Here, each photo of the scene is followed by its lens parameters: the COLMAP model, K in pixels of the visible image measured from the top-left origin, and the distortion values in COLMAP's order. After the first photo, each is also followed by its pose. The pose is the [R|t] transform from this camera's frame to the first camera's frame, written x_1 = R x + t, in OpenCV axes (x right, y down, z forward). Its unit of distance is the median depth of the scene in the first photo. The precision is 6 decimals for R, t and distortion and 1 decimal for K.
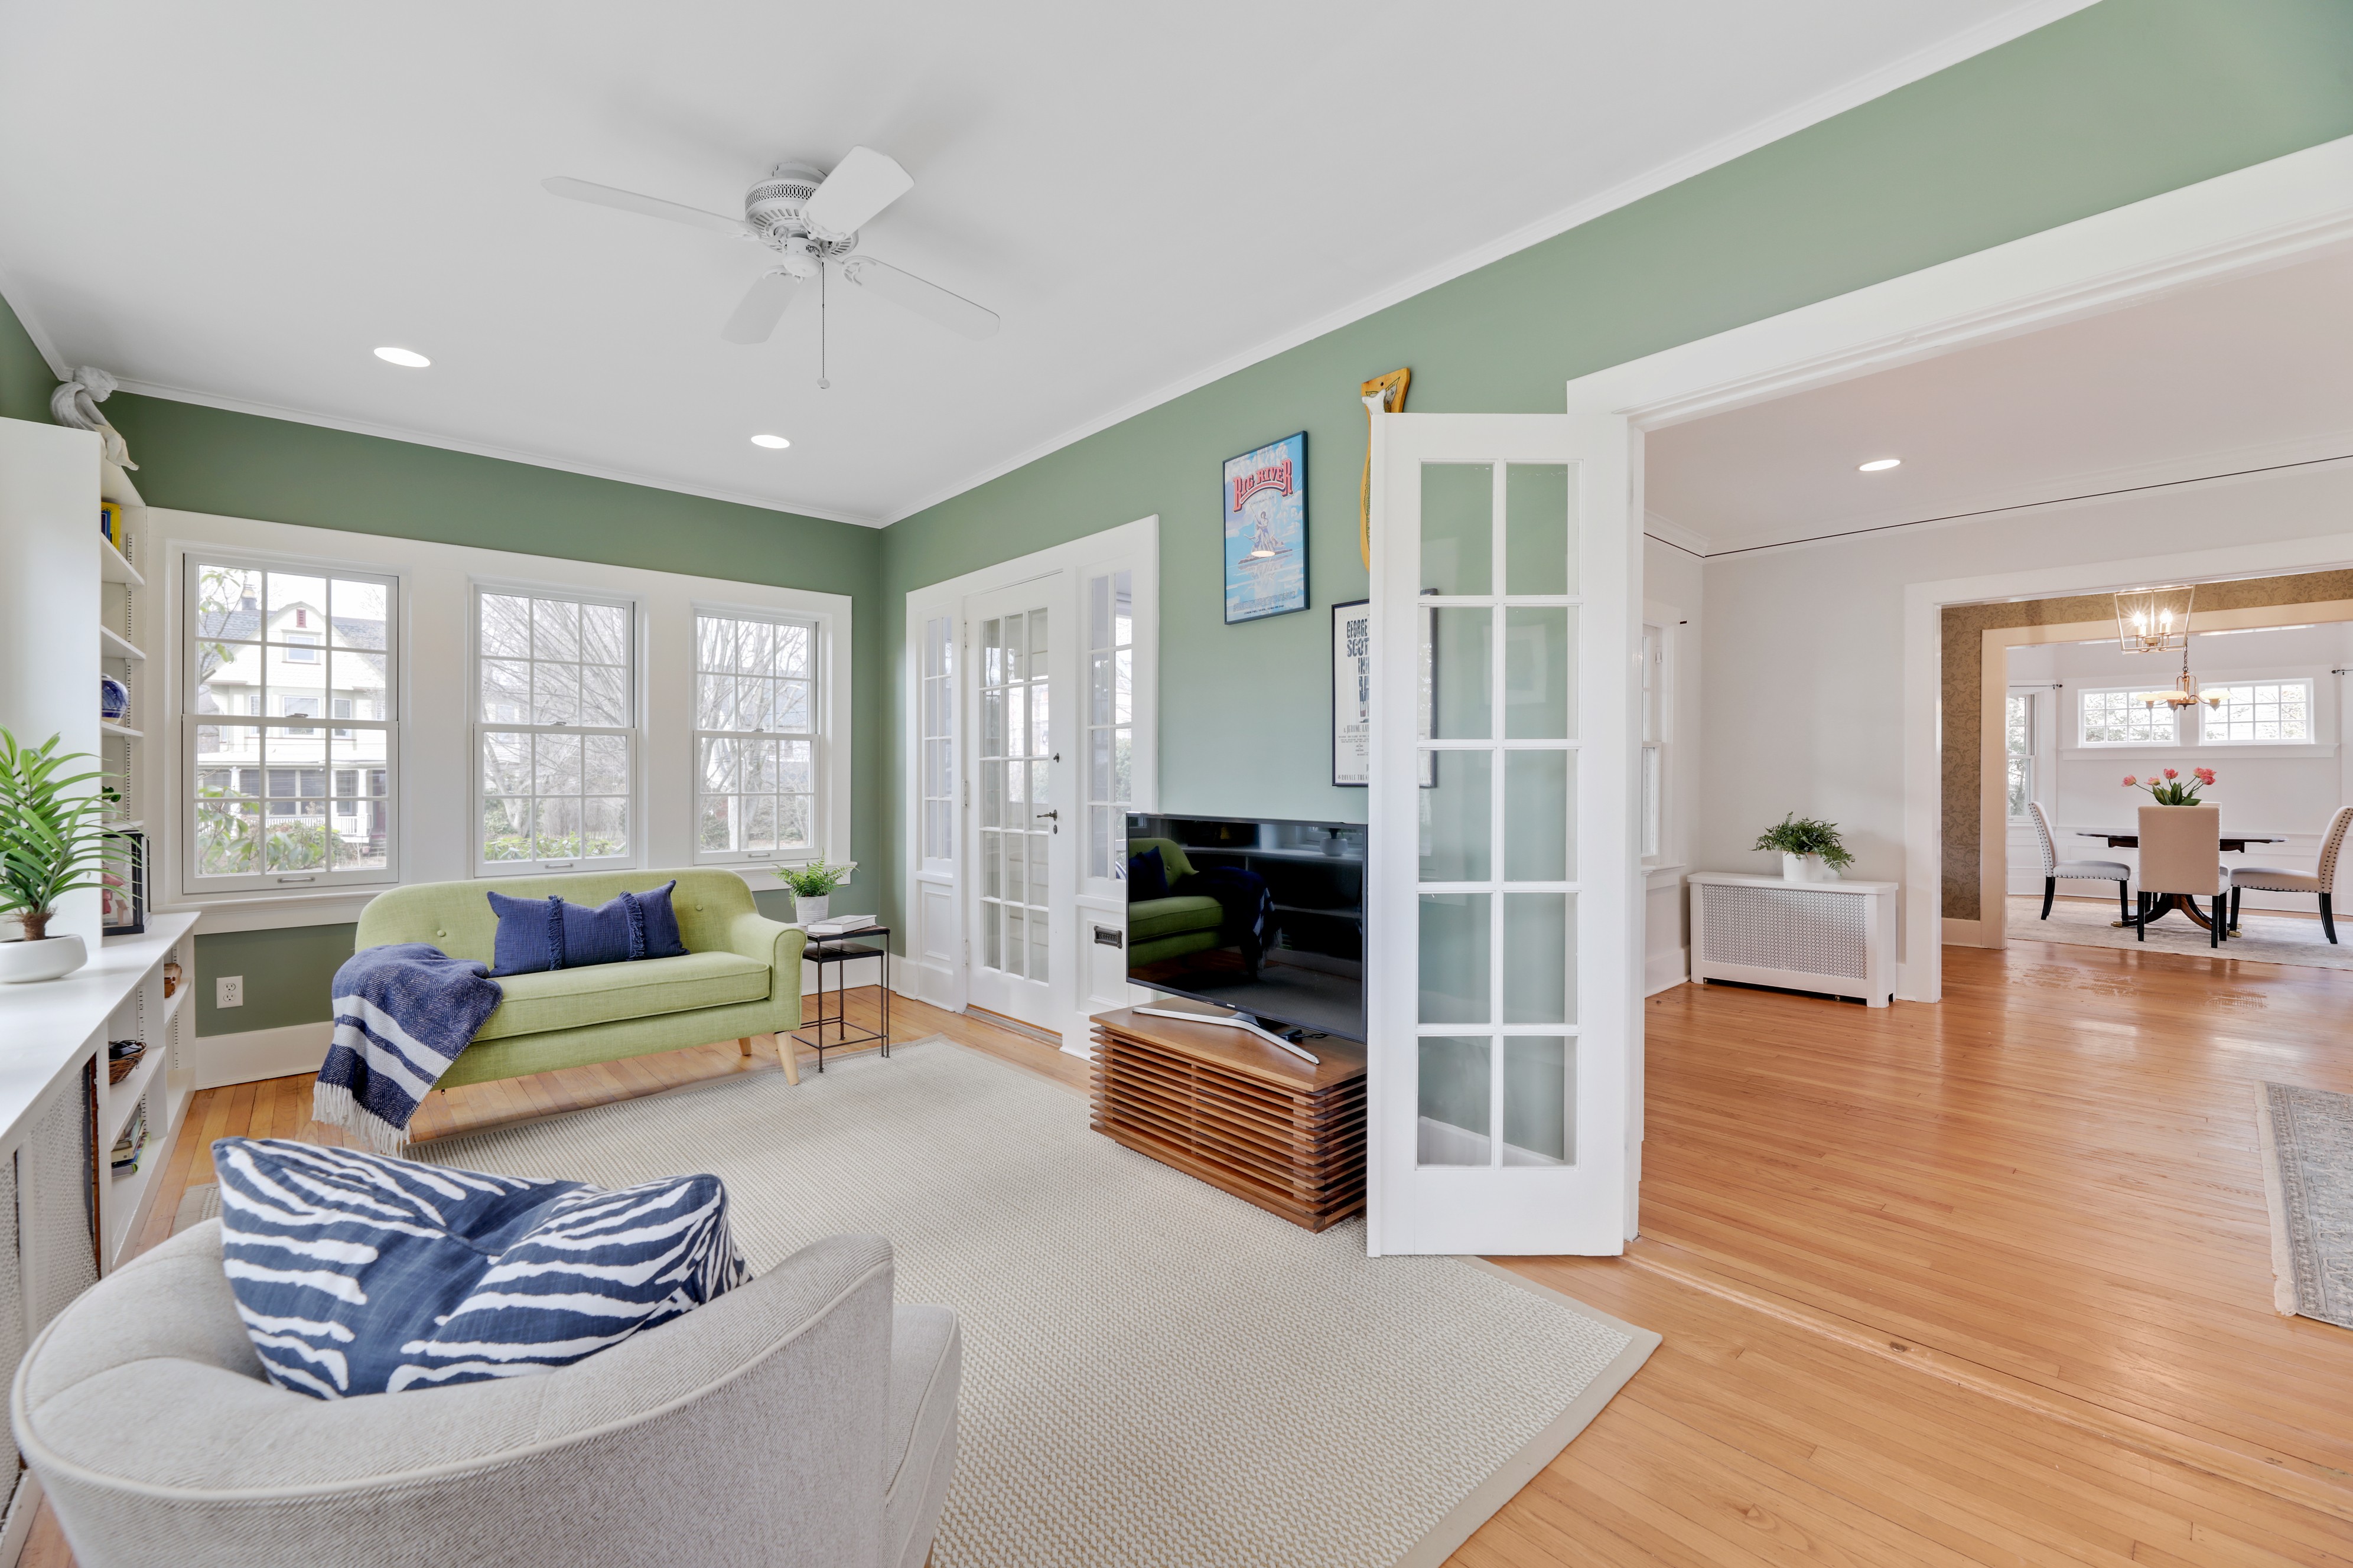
lens RADIAL K [[959.8, 0, 1181.1], [0, 959.8, 783.6], [0, 0, 1]] dist [0.003582, -0.005786]
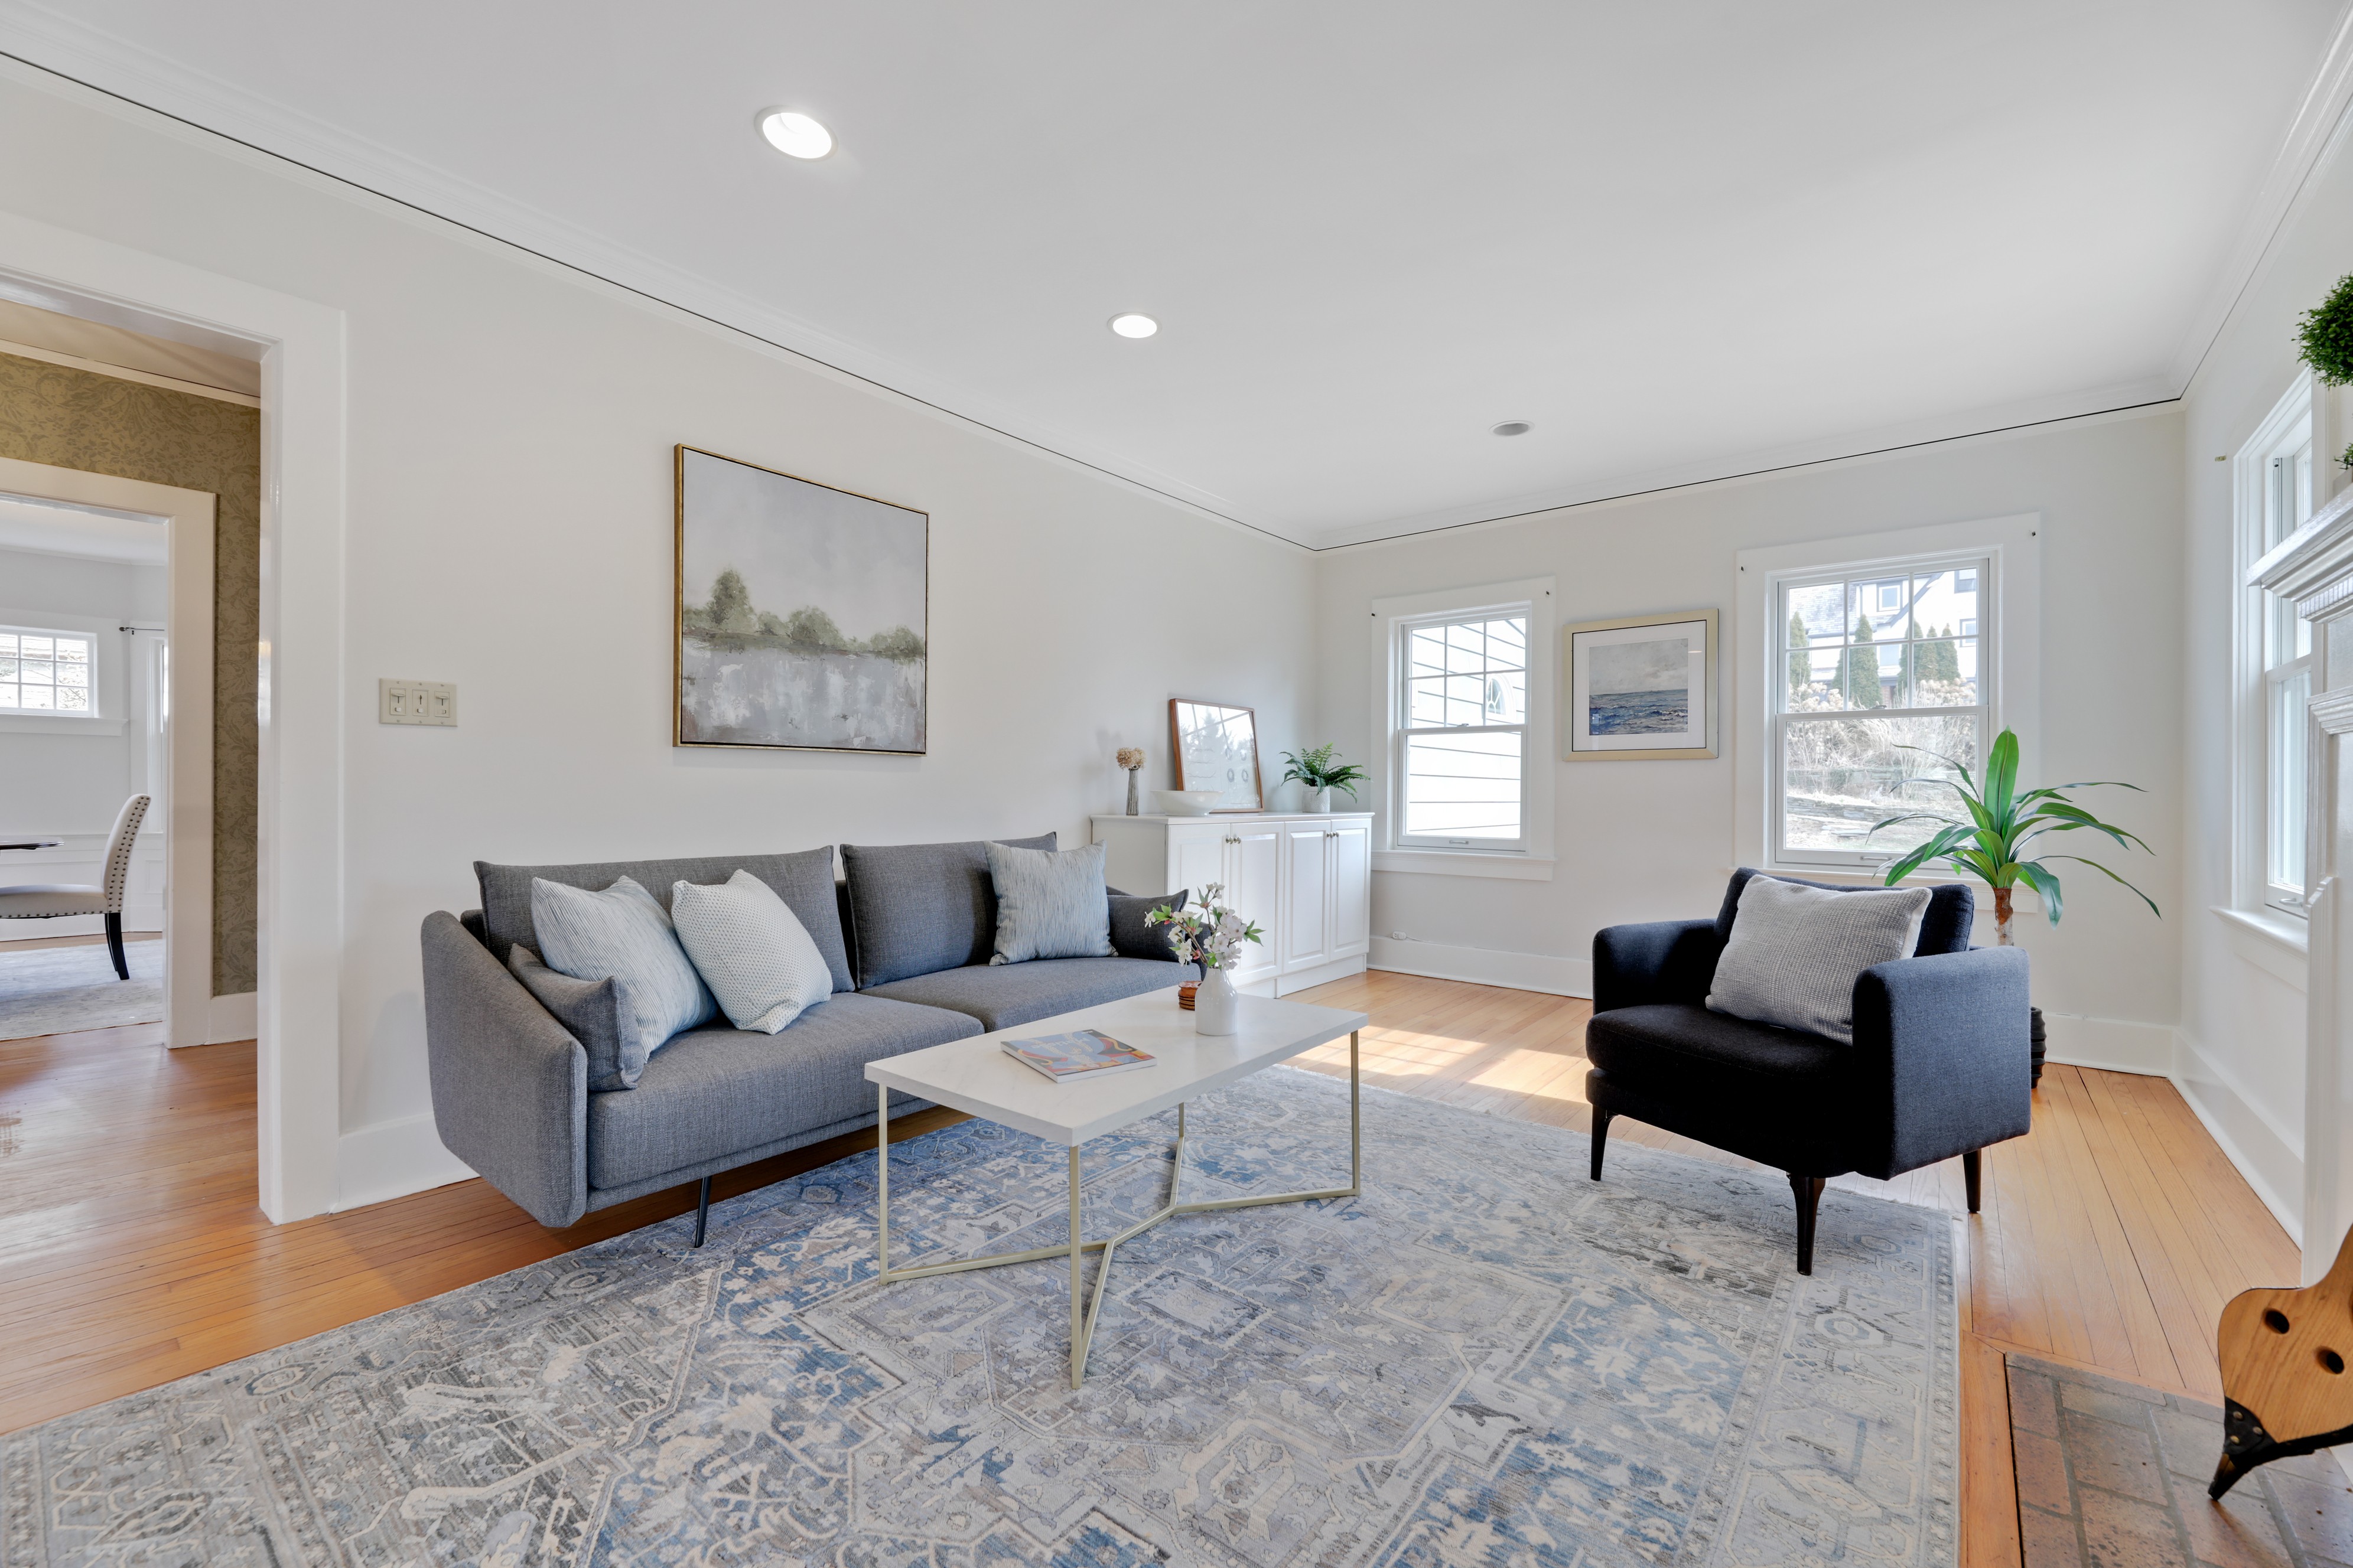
lens RADIAL K [[959.8, 0, 1148.1], [0, 959.8, 792.7], [0, 0, 1]] dist [0.003582, -0.005786]
pose [[-0.131100, -0.003628, 0.991362, 0.507289], [-0.001611, 0.999993, 0.003447, 0.025086], [-0.991368, -0.001145, -0.131105, 0.424559]]
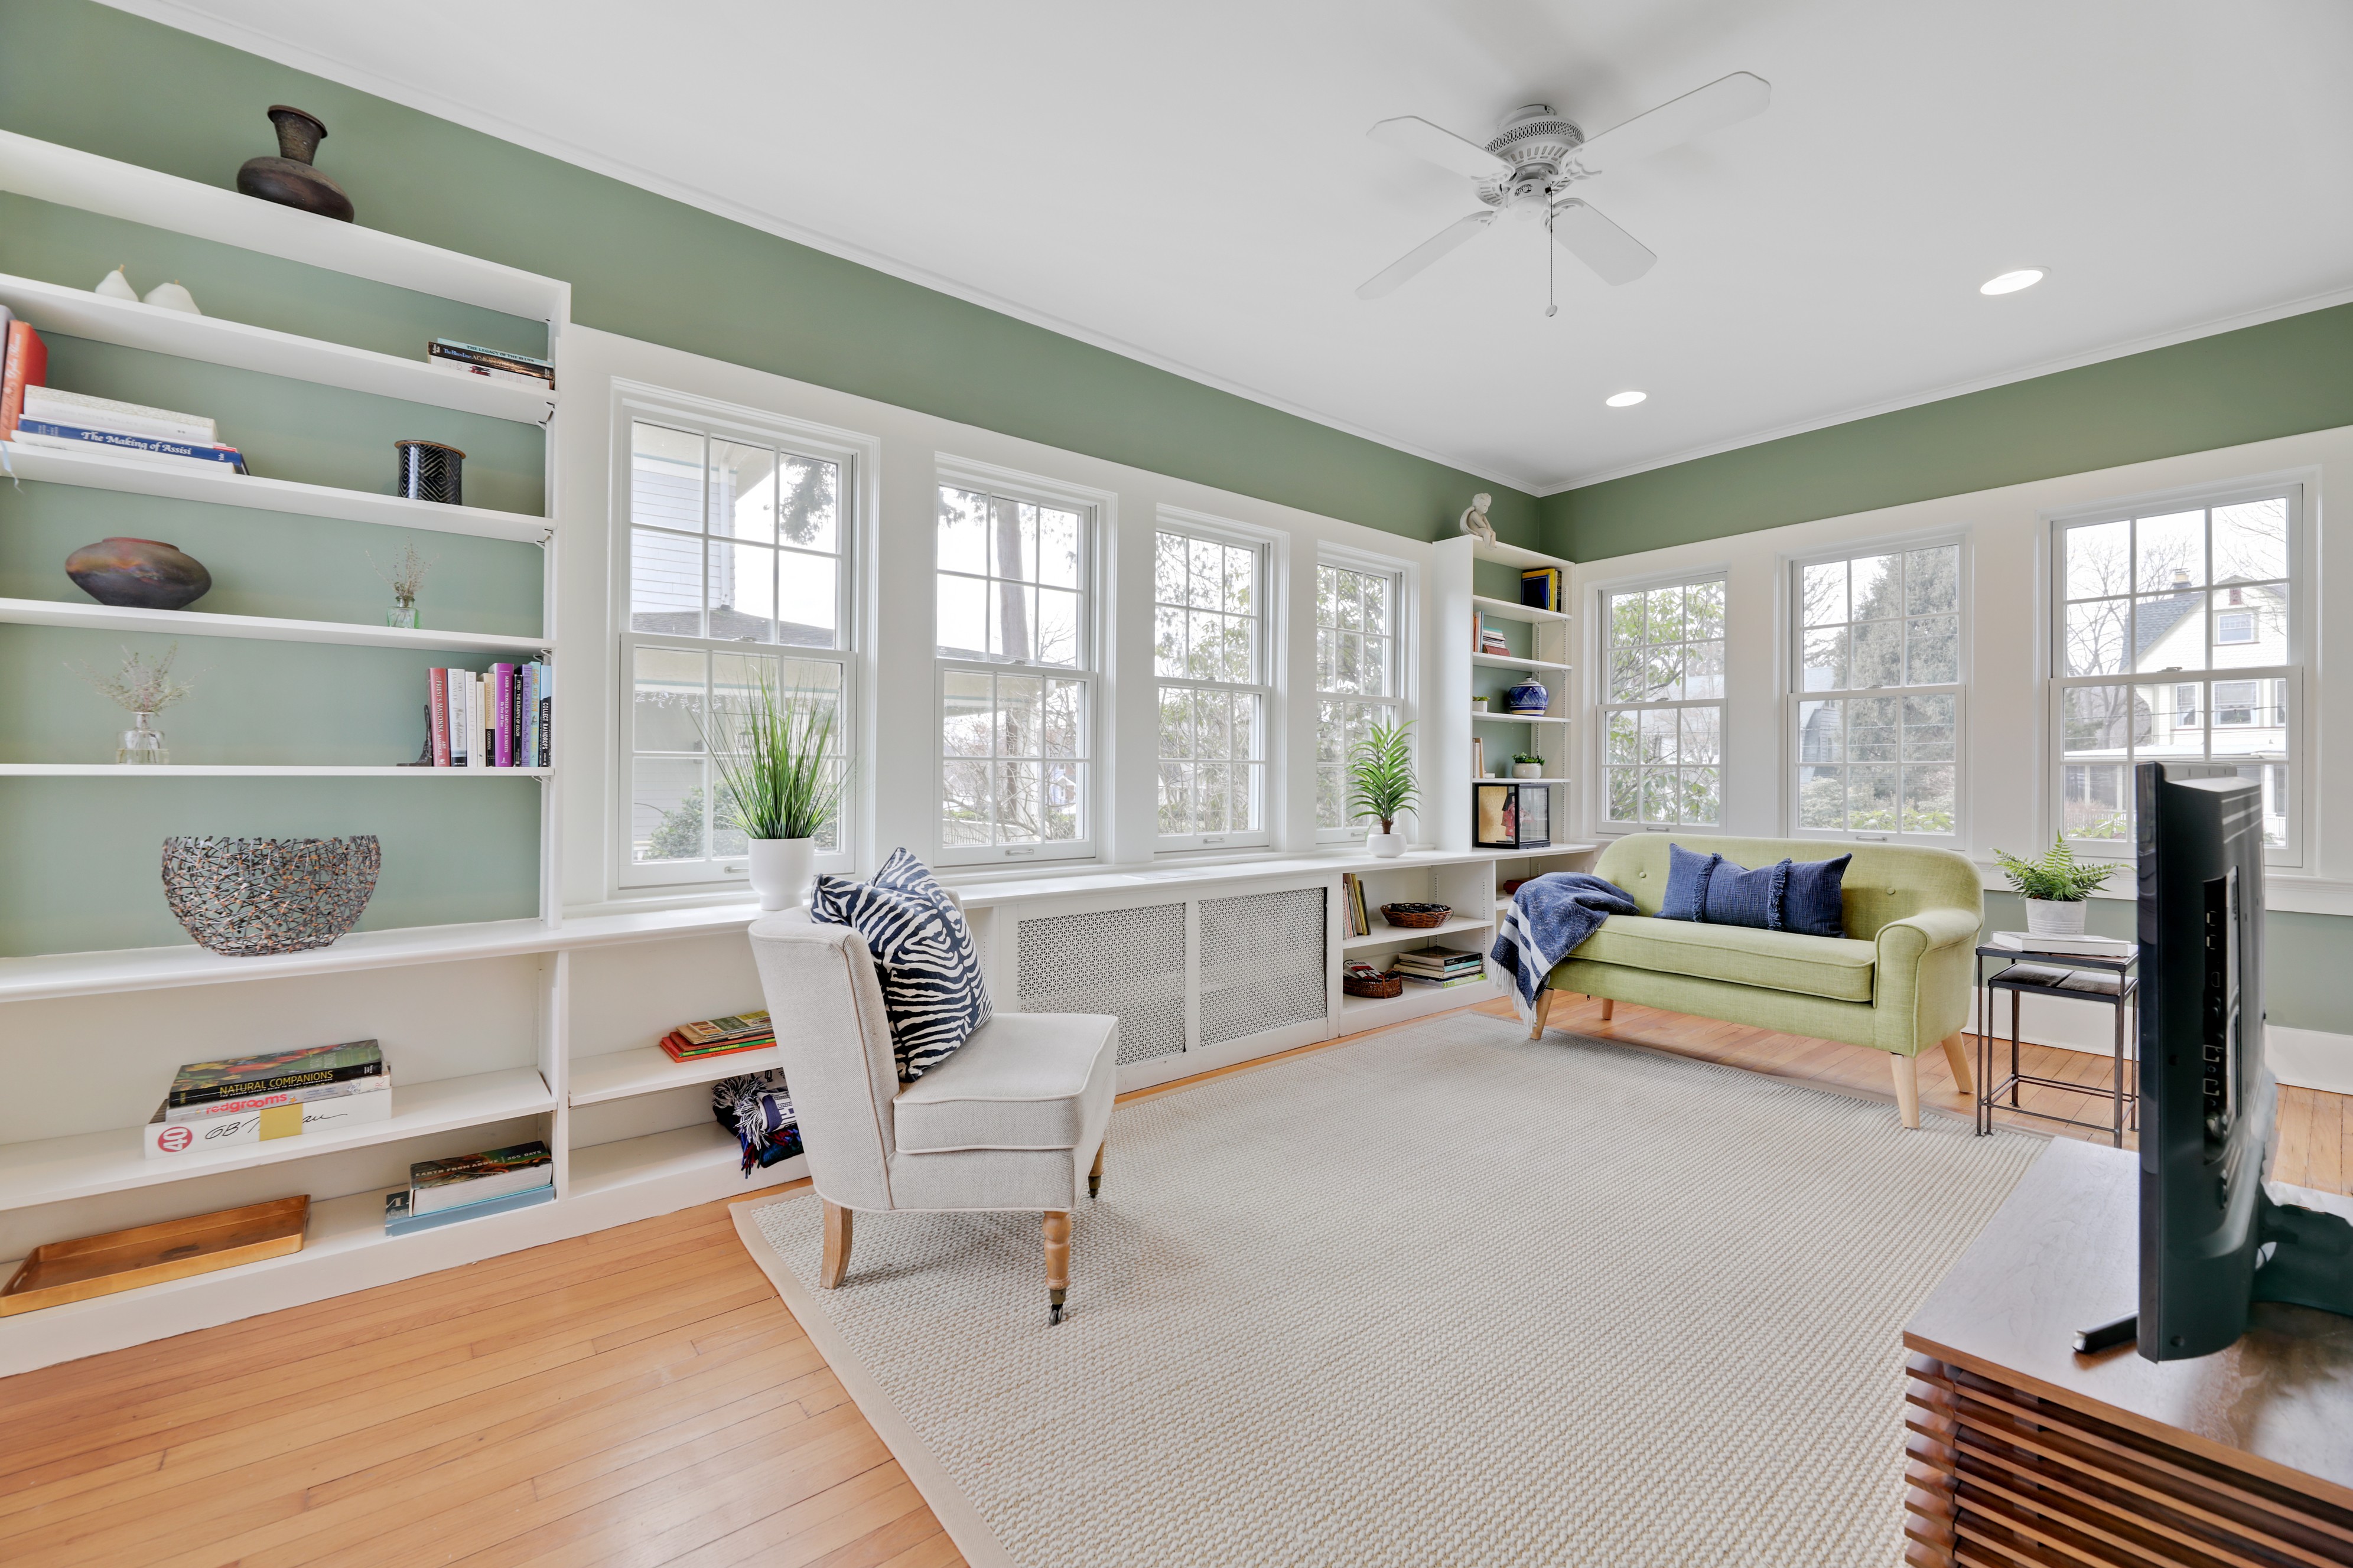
lens RADIAL K [[959.8, 0, 1145.4], [0, 959.8, 770.4], [0, 0, 1]] dist [0.003582, -0.005786]
pose [[-0.075001, -0.004549, -0.997173, 0.302017], [-0.005363, 0.999977, -0.004159, 0.024547], [0.997169, 0.005035, -0.075023, 0.323085]]
